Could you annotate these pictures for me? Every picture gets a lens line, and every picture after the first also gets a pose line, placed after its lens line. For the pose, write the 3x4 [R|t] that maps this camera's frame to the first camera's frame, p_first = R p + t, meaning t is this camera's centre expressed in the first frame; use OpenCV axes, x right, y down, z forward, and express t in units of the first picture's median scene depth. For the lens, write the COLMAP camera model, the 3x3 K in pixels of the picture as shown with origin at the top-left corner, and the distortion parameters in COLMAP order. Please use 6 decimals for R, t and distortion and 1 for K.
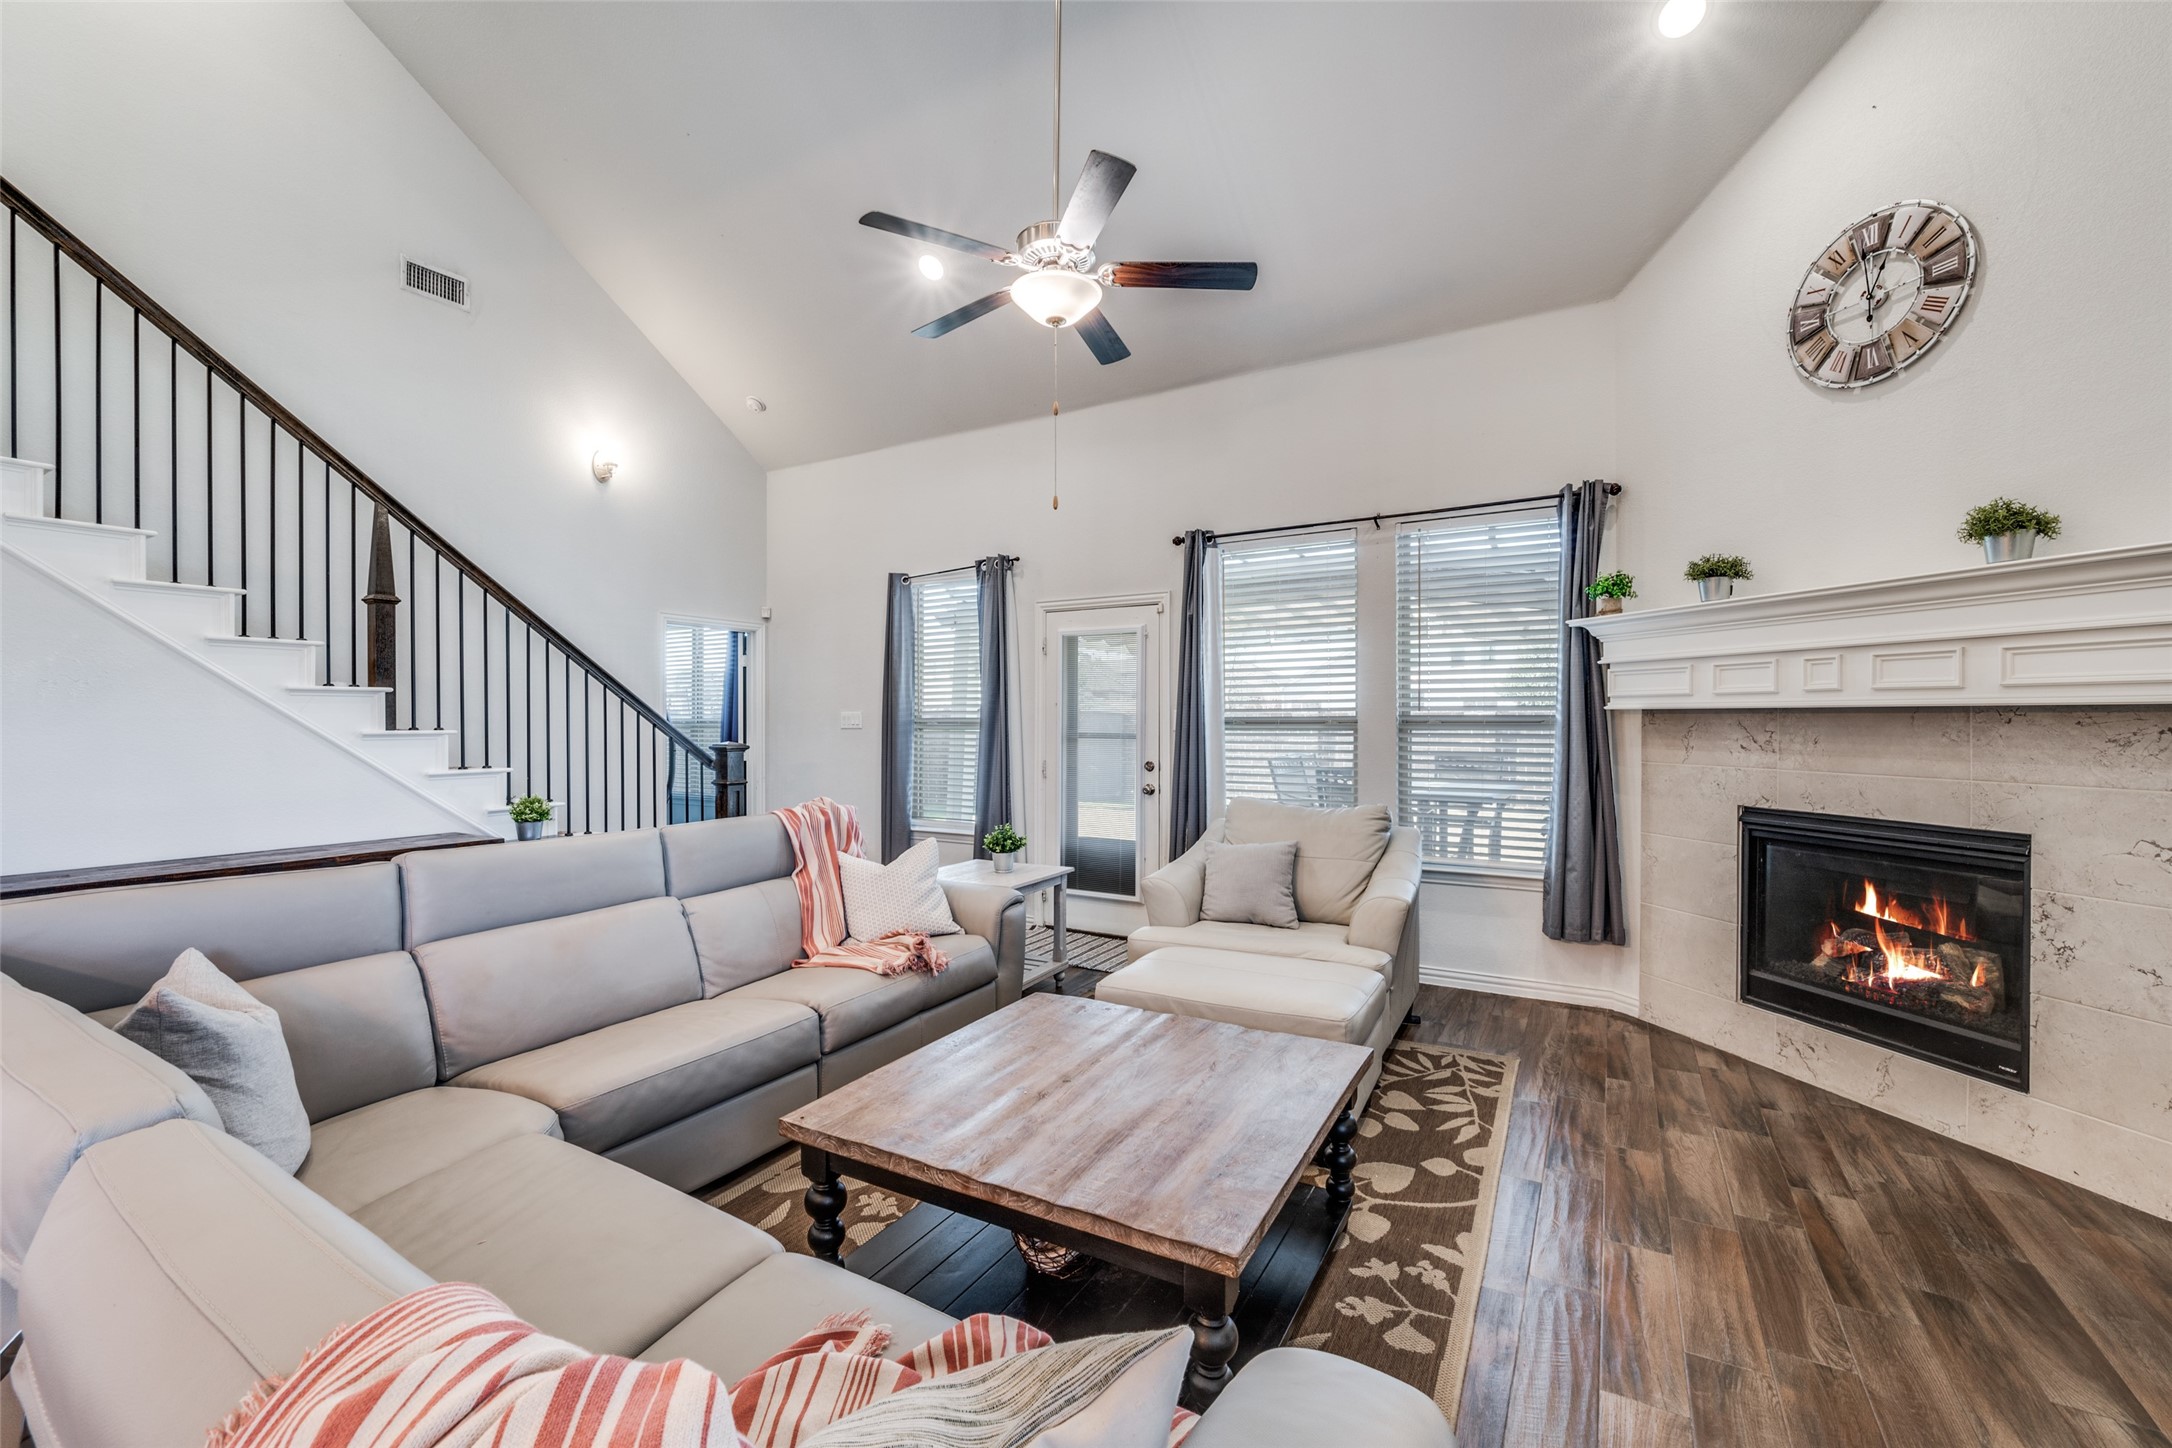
lens RADIAL K [[895.9, 0, 1086.0], [0, 895.9, 724.0], [0, 0, 1]] dist [-0.007955, 0.000400]
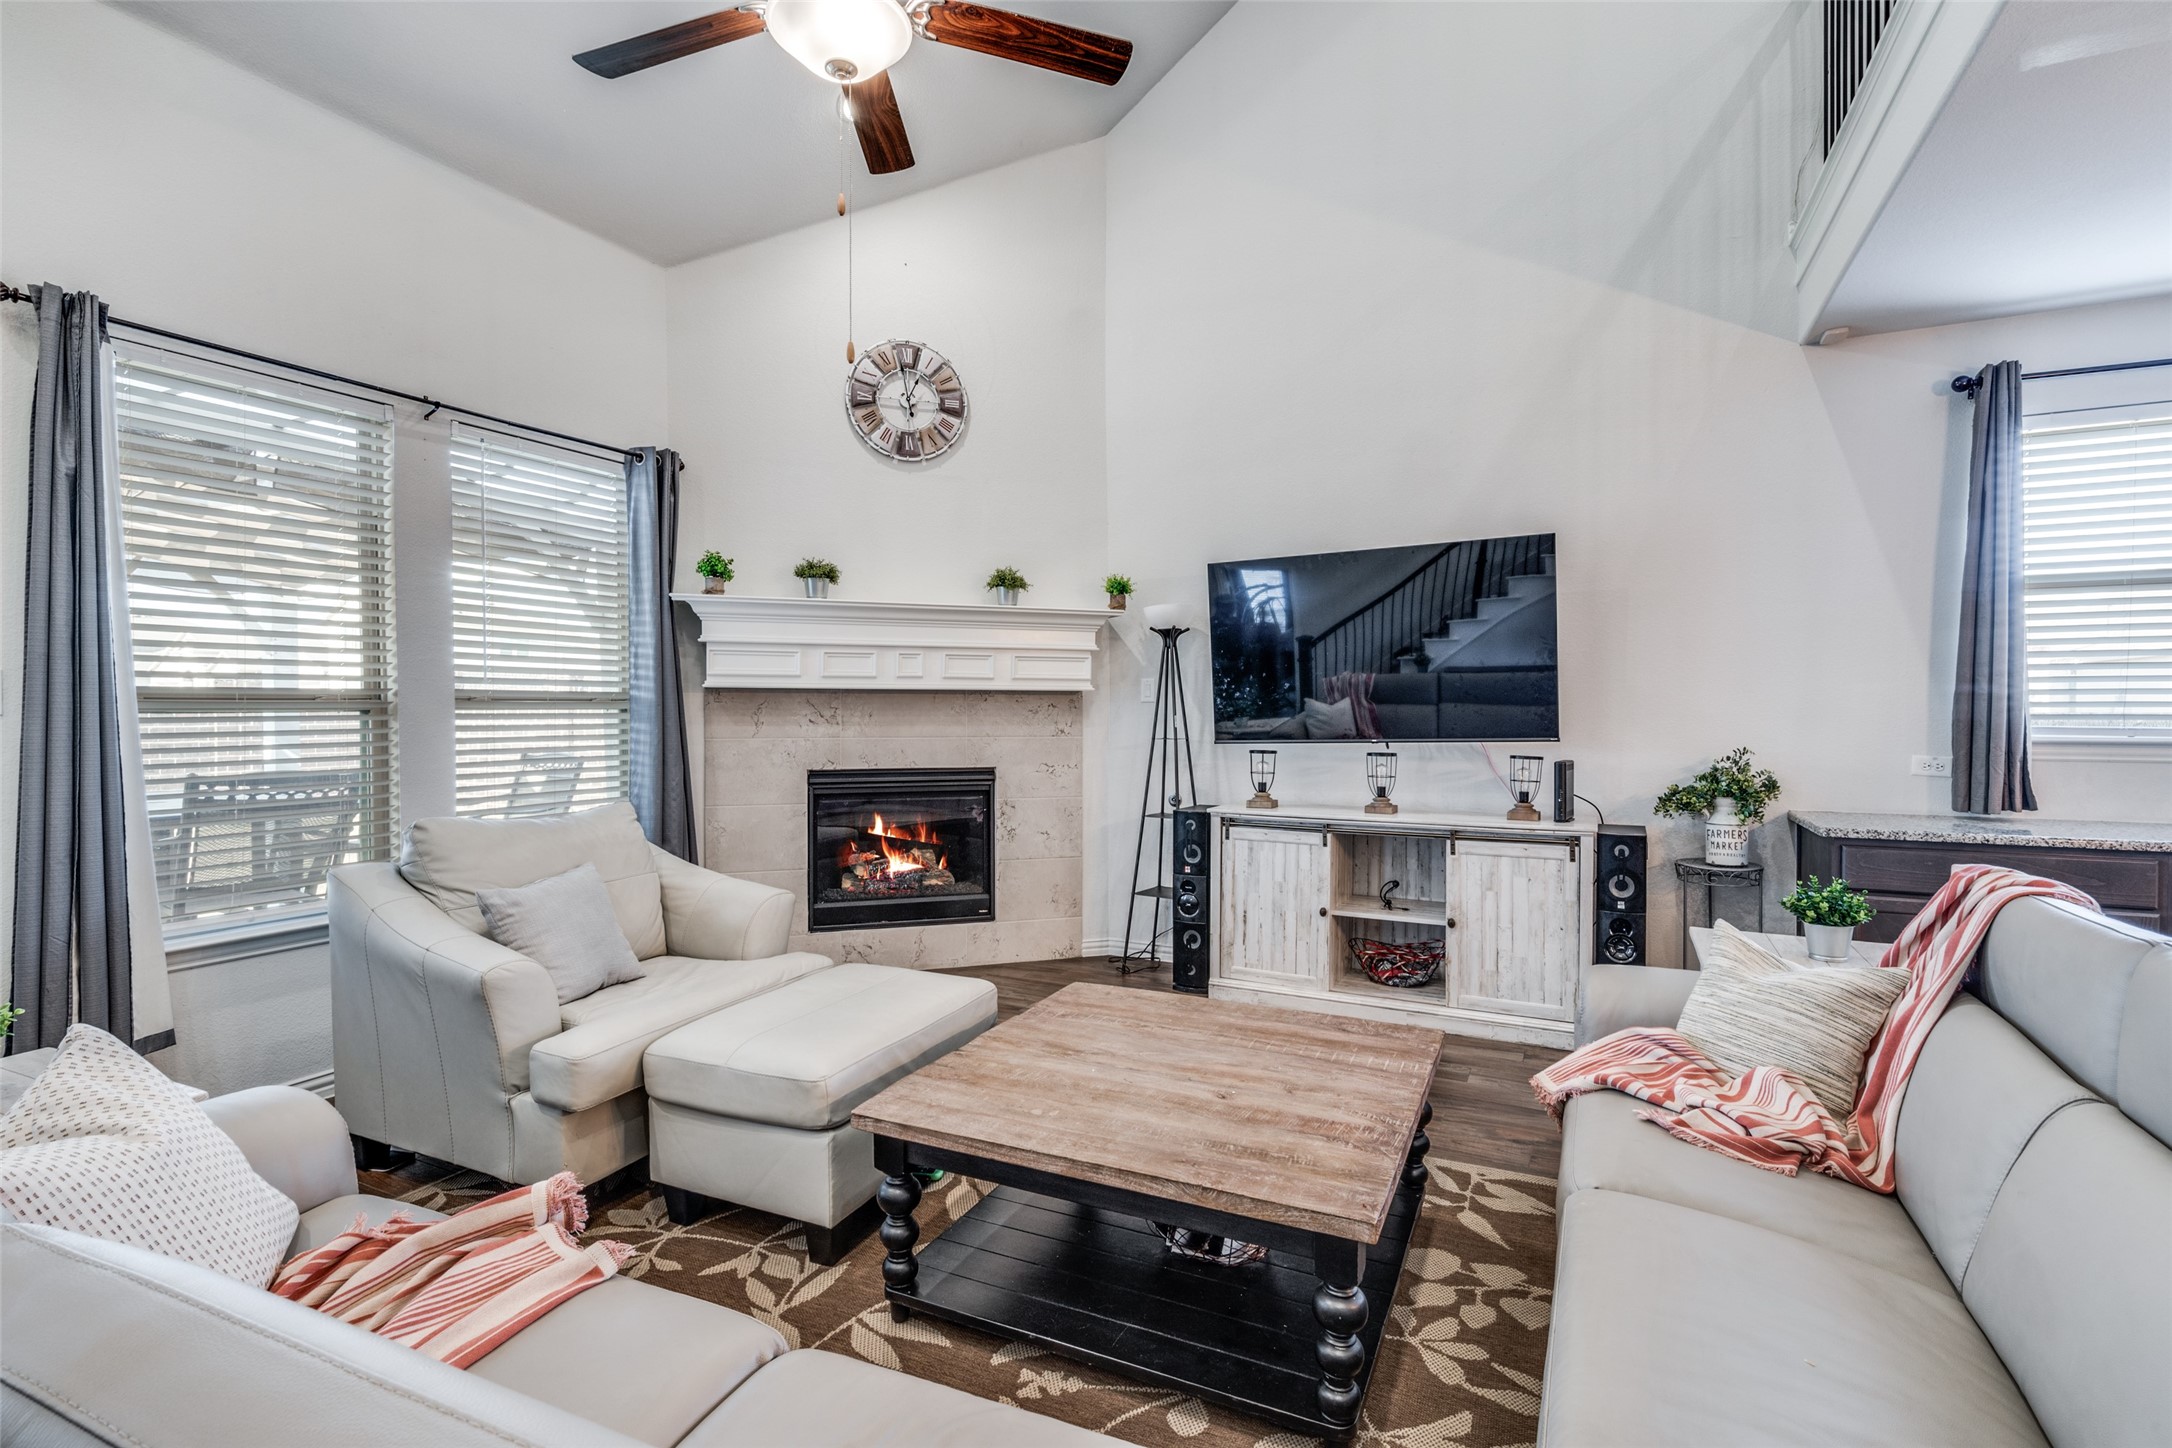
lens RADIAL K [[1000.7, 0, 1088.3], [0, 1000.7, 720.1], [0, 0, 1]] dist [-0.001822, -0.000137]
pose [[-0.067062, -0.011365, 0.997684, -0.702948], [0.004537, 0.999921, 0.011695, 0.011679], [-0.997739, 0.005310, -0.067005, 0.794727]]
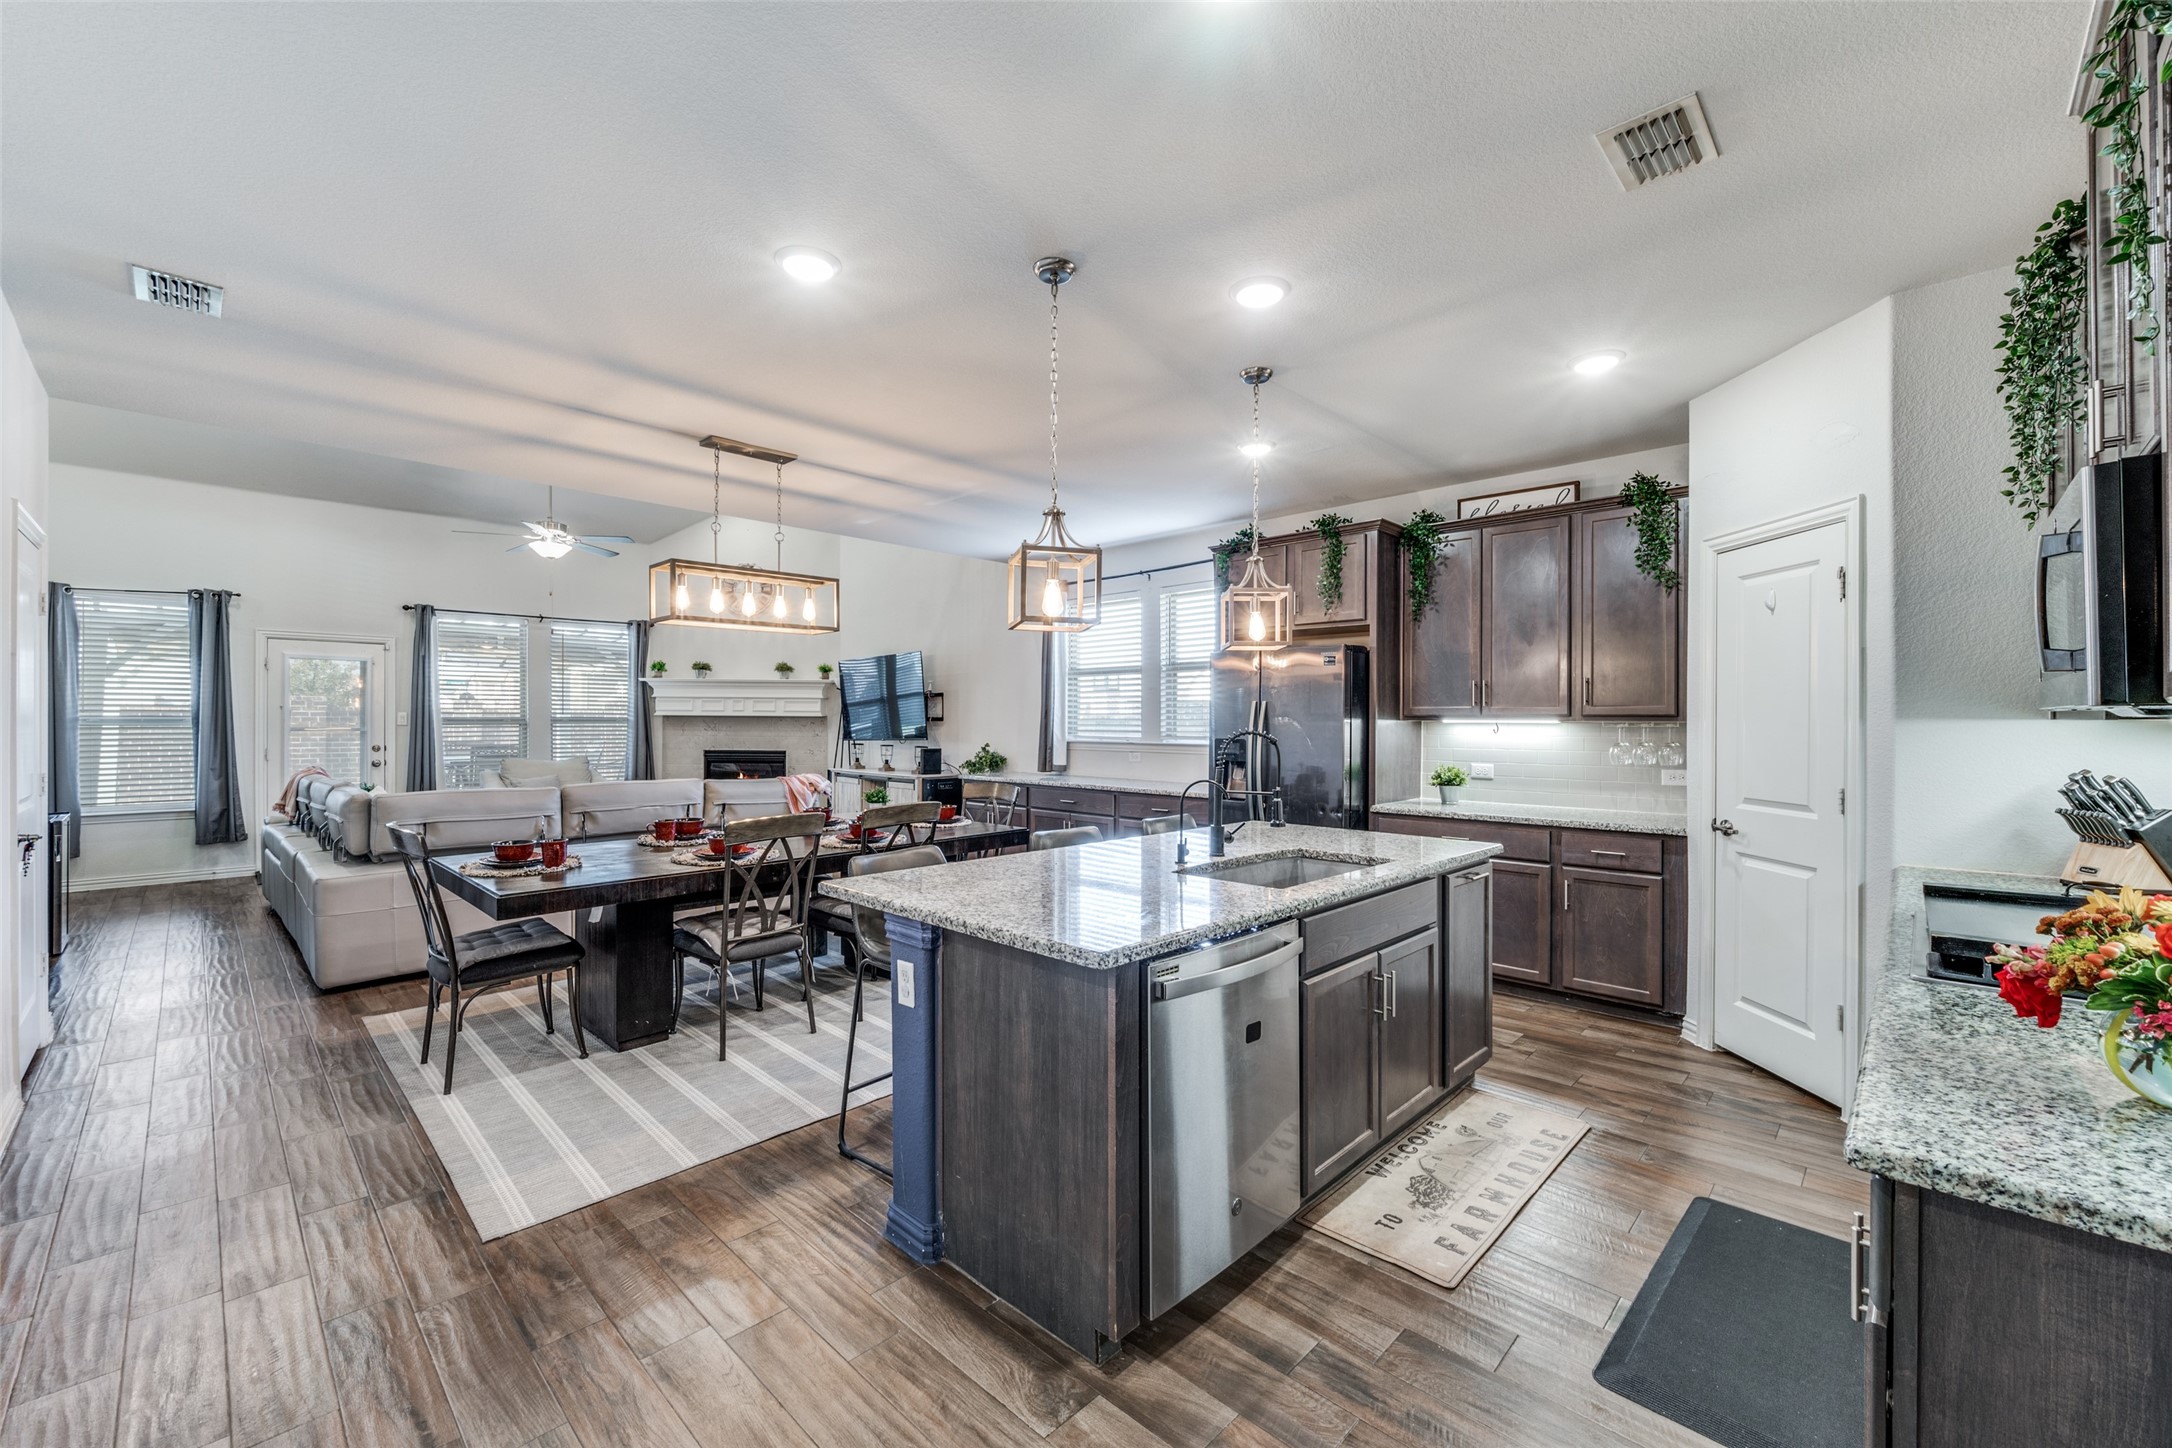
lens RADIAL K [[875.5, 0, 1087.0], [0, 875.5, 722.2], [0, 0, 1]] dist [-0.002943, -0.000118]
pose [[0.238085, 0.000058, 0.971244, -1.837668], [0.000545, 1.000000, -0.000193, 0.004552], [-0.971244, 0.000575, 0.238085, -0.918780]]
